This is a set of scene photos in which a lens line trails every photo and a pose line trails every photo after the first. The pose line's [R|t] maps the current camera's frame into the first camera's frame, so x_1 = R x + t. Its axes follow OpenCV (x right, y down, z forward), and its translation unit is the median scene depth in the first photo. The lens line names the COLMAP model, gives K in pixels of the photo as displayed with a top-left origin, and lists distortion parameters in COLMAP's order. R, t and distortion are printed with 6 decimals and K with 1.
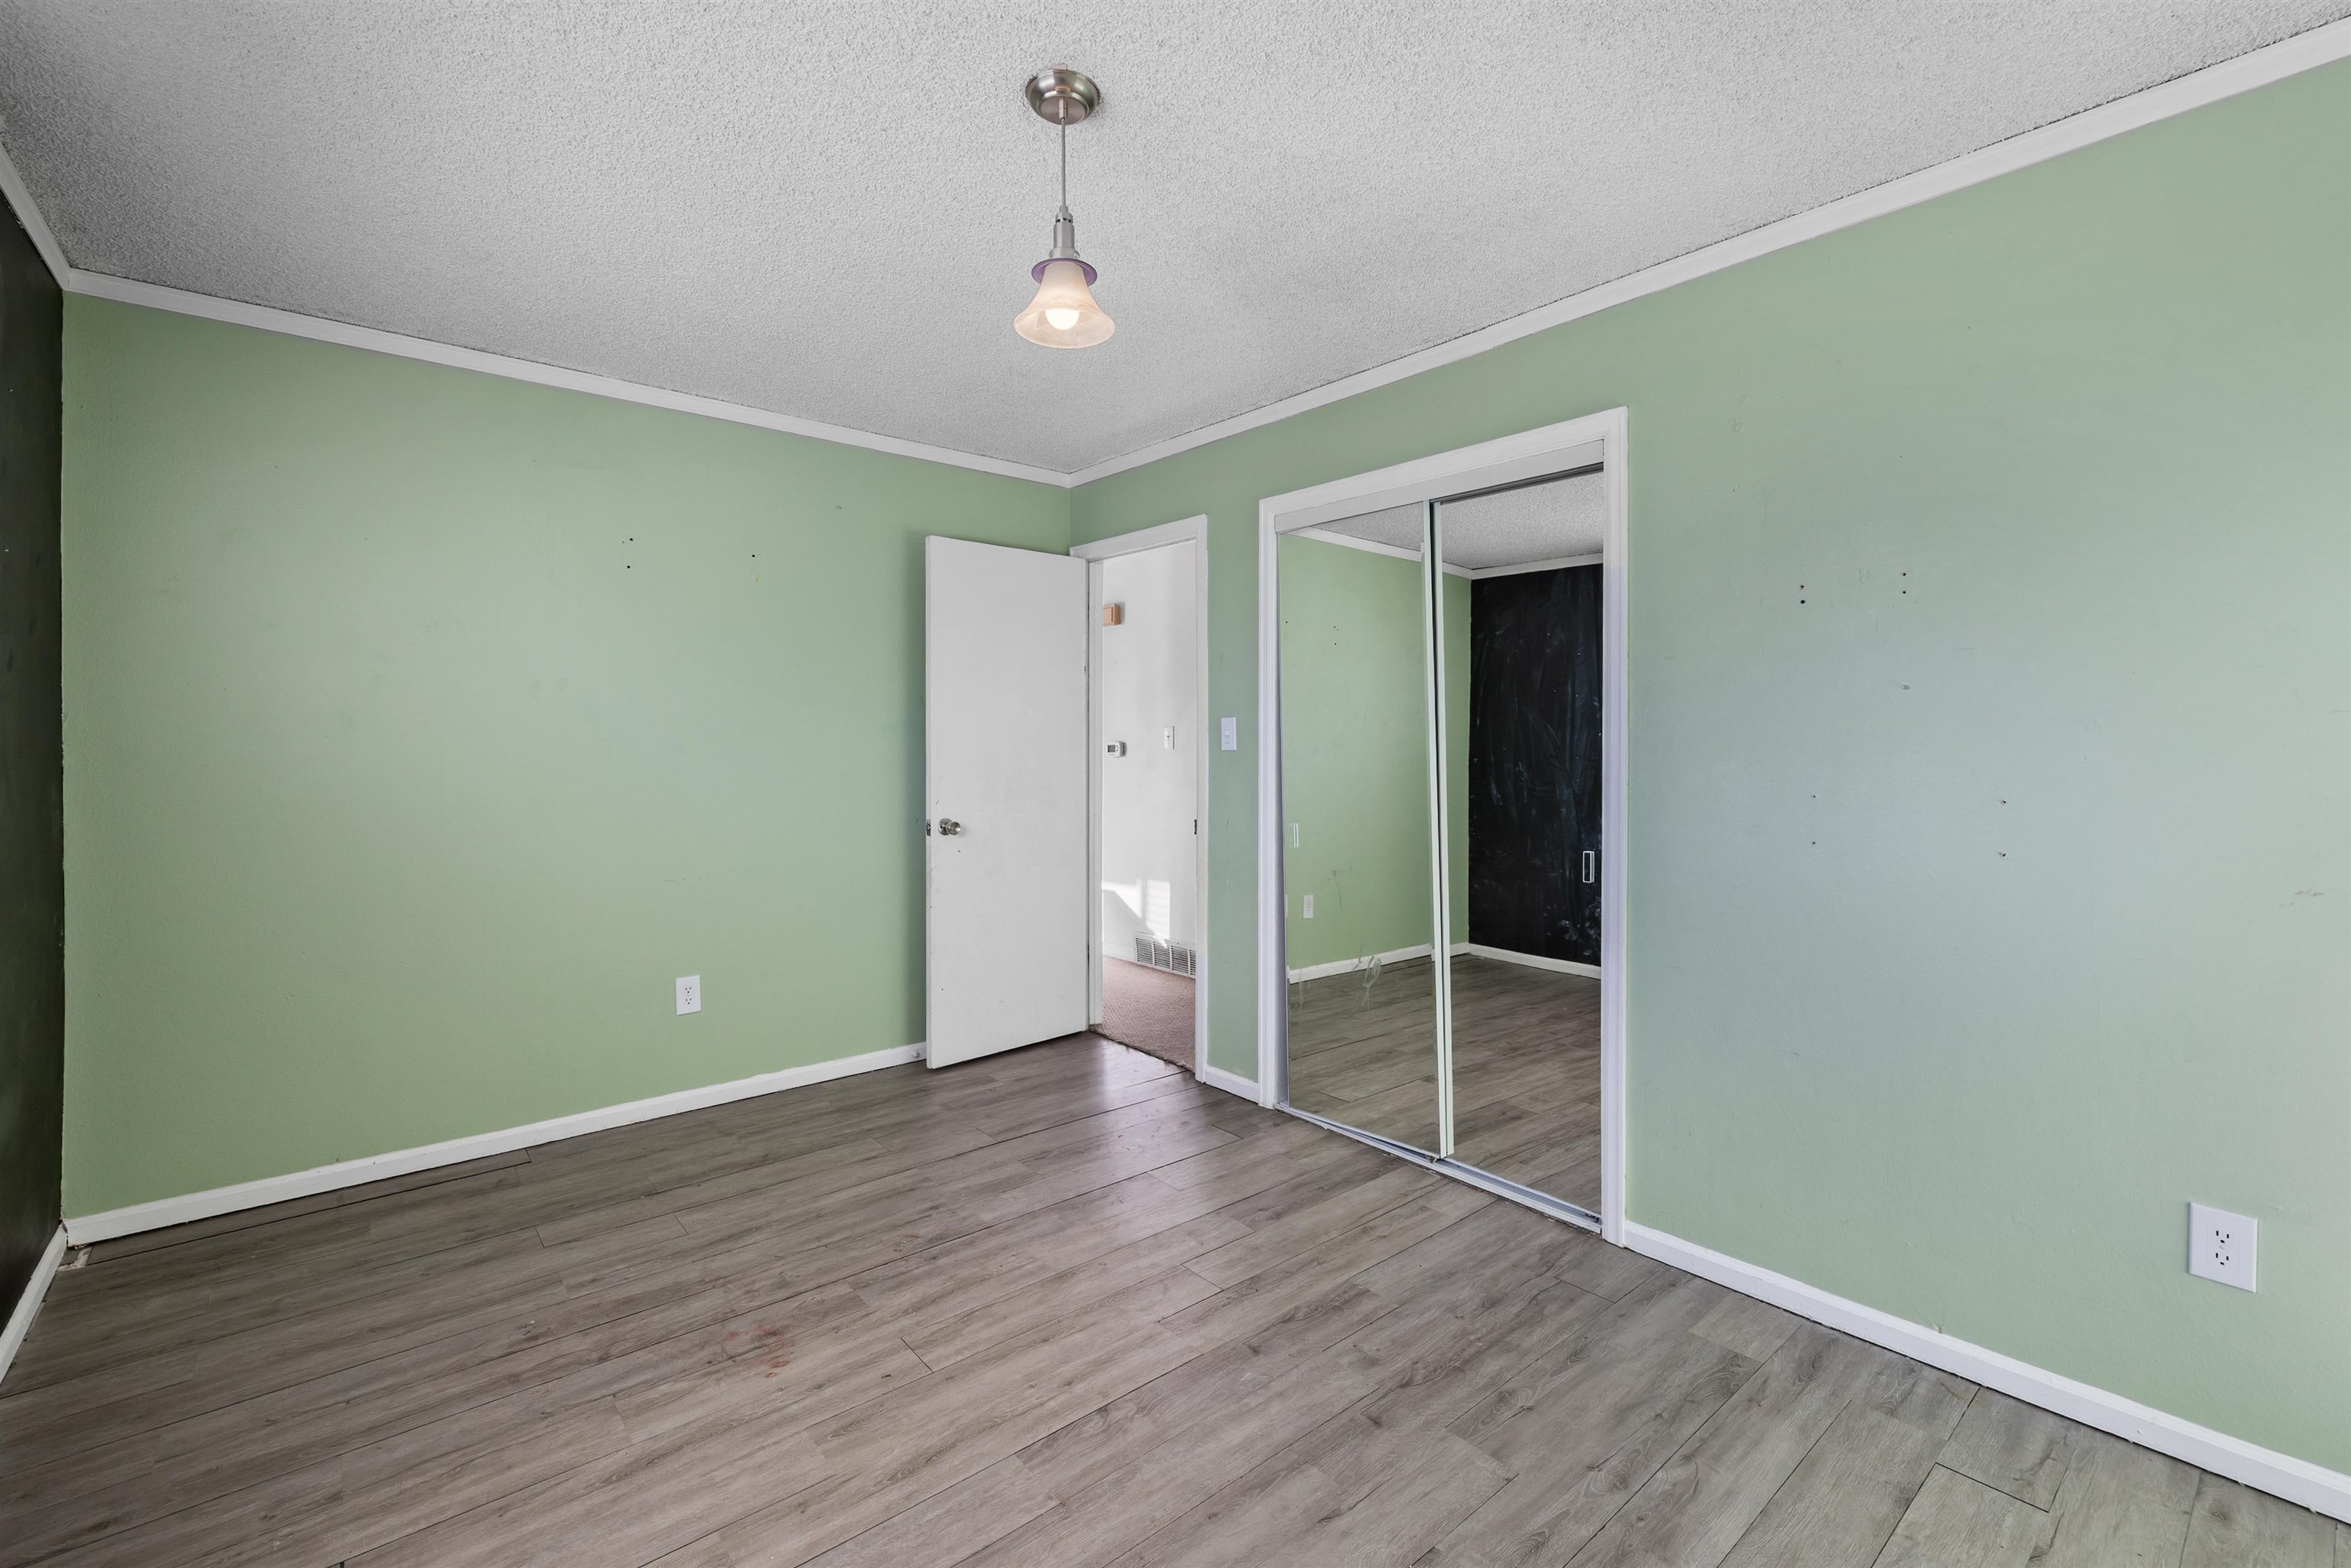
lens RADIAL K [[992.7, 0, 1177.0], [0, 992.7, 767.0], [0, 0, 1]] dist [-0.003700, 0.002055]
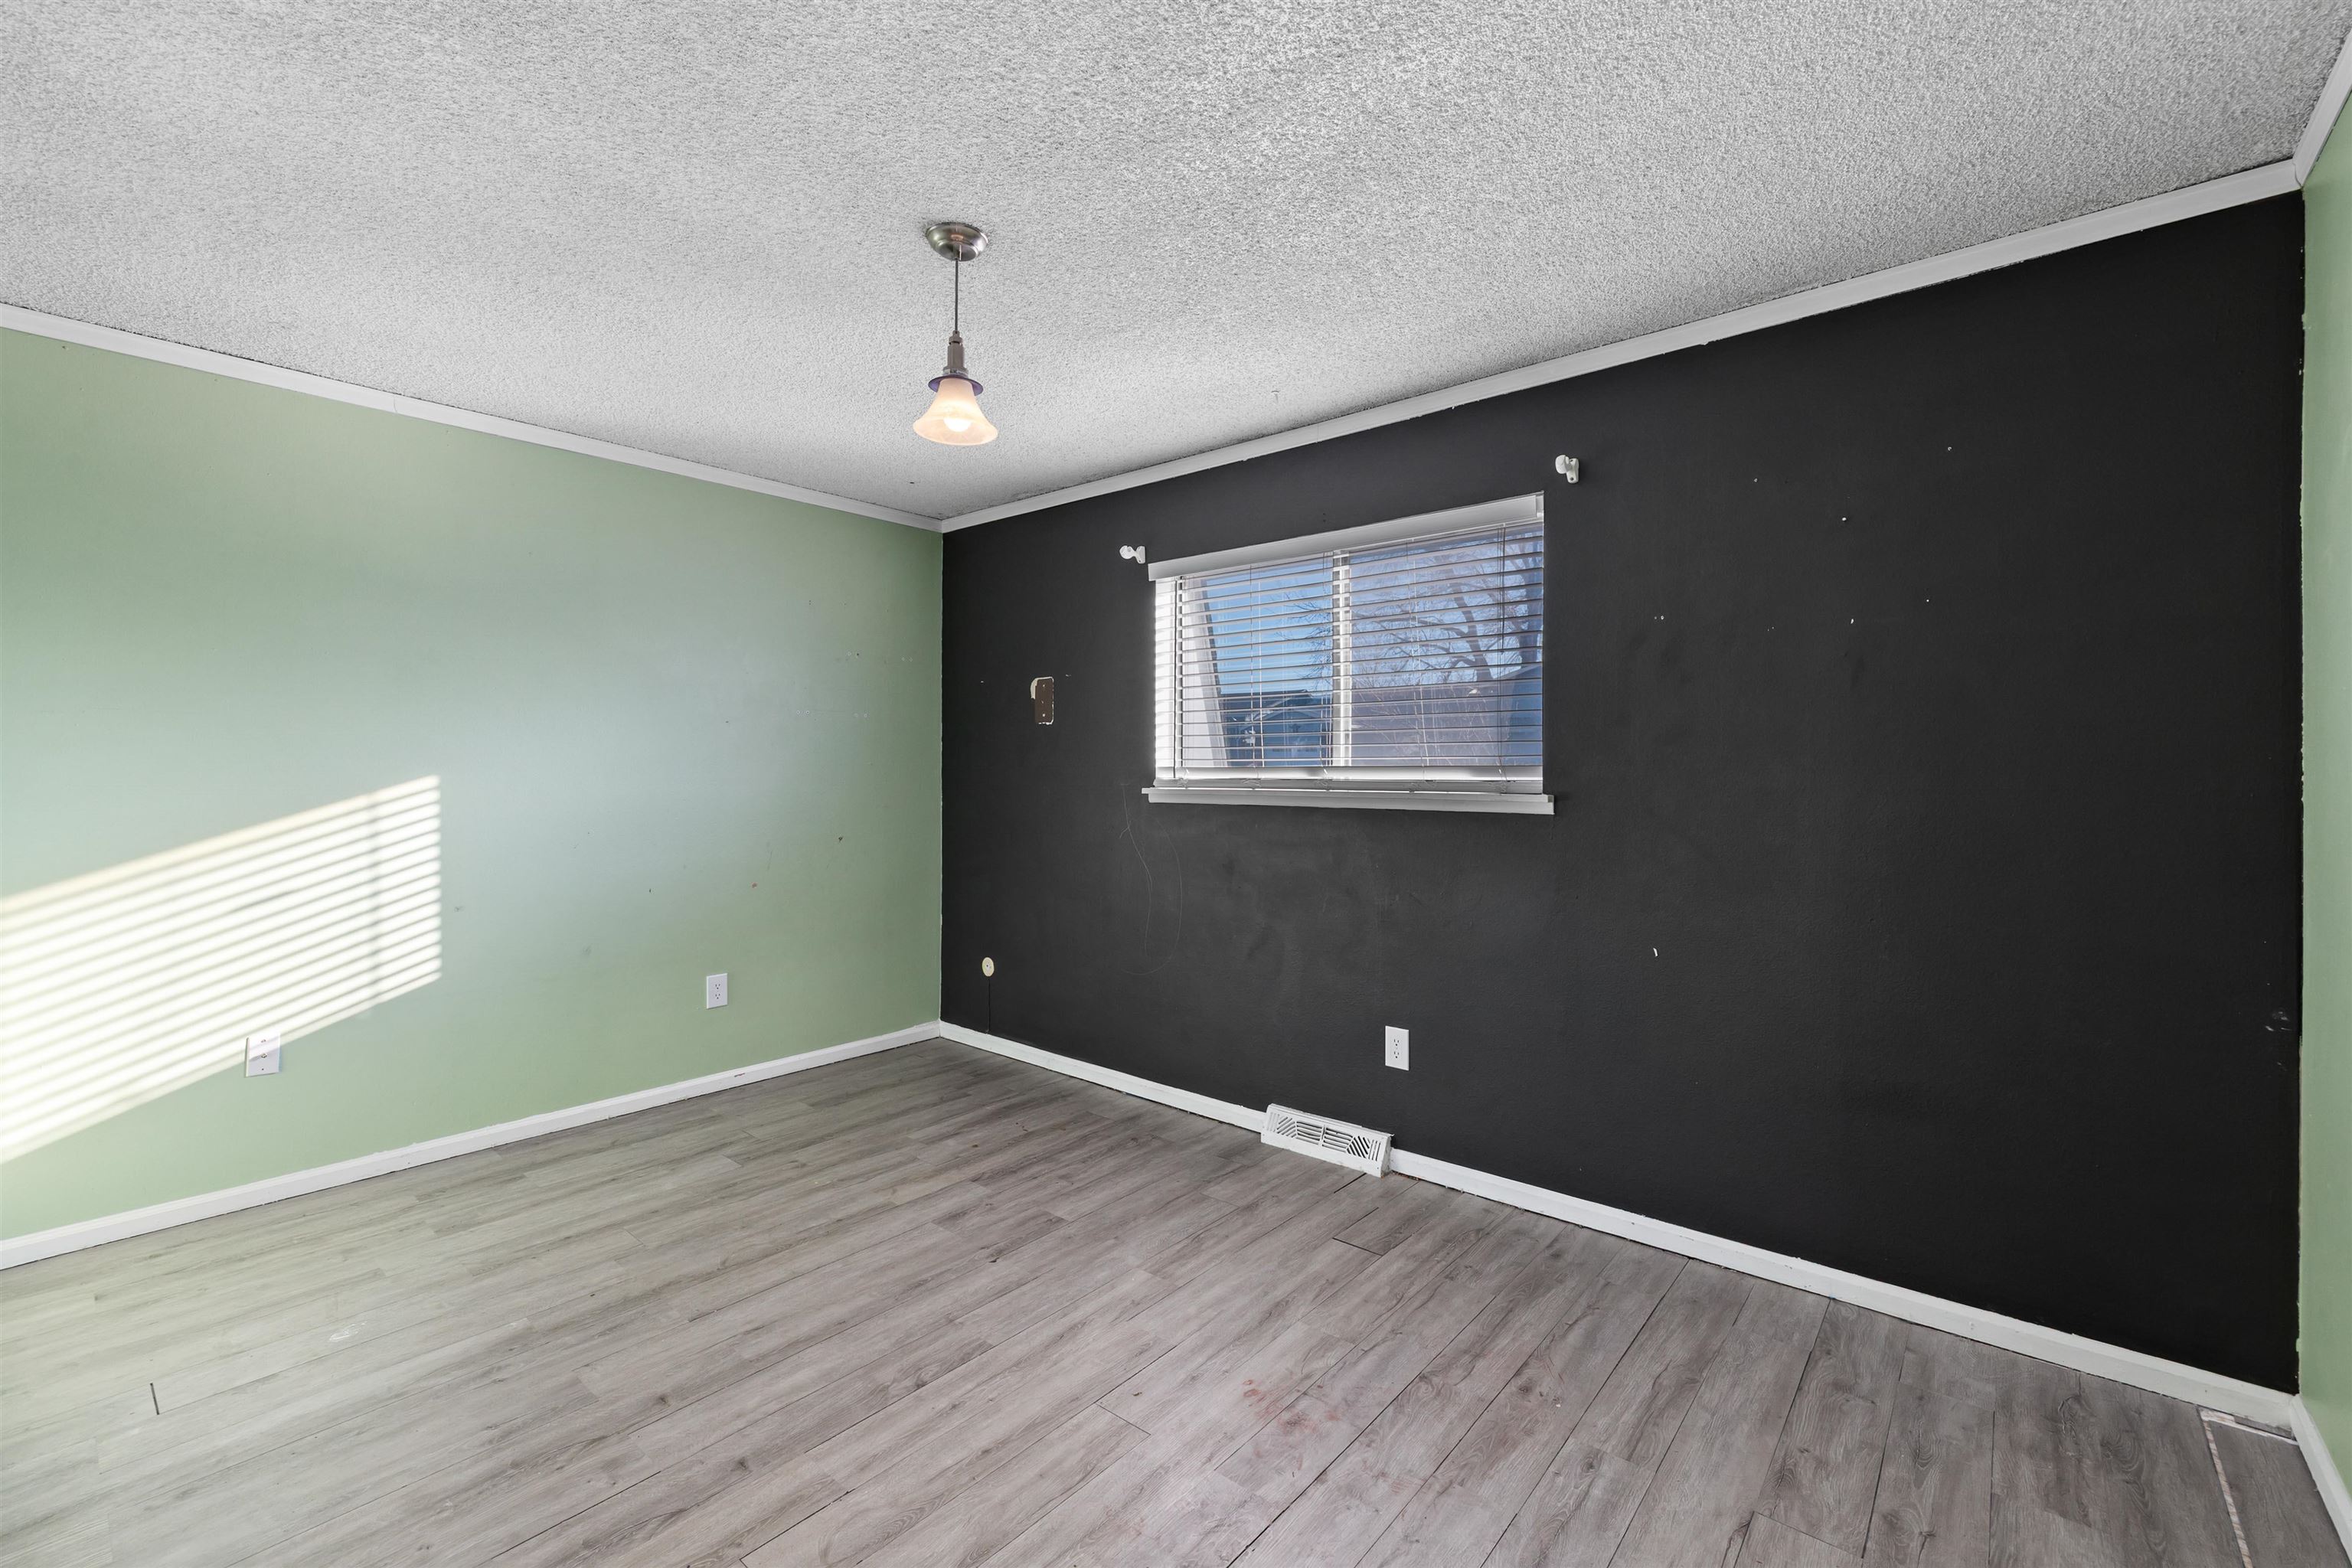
lens RADIAL K [[993.1, 0, 1168.1], [0, 993.1, 774.5], [0, 0, 1]] dist [-0.003700, 0.002055]
pose [[-0.987275, -0.000354, -0.159023, -0.163986], [-0.005117, 0.999551, 0.029539, -0.053784], [0.158941, 0.029977, -0.986833, 2.026909]]
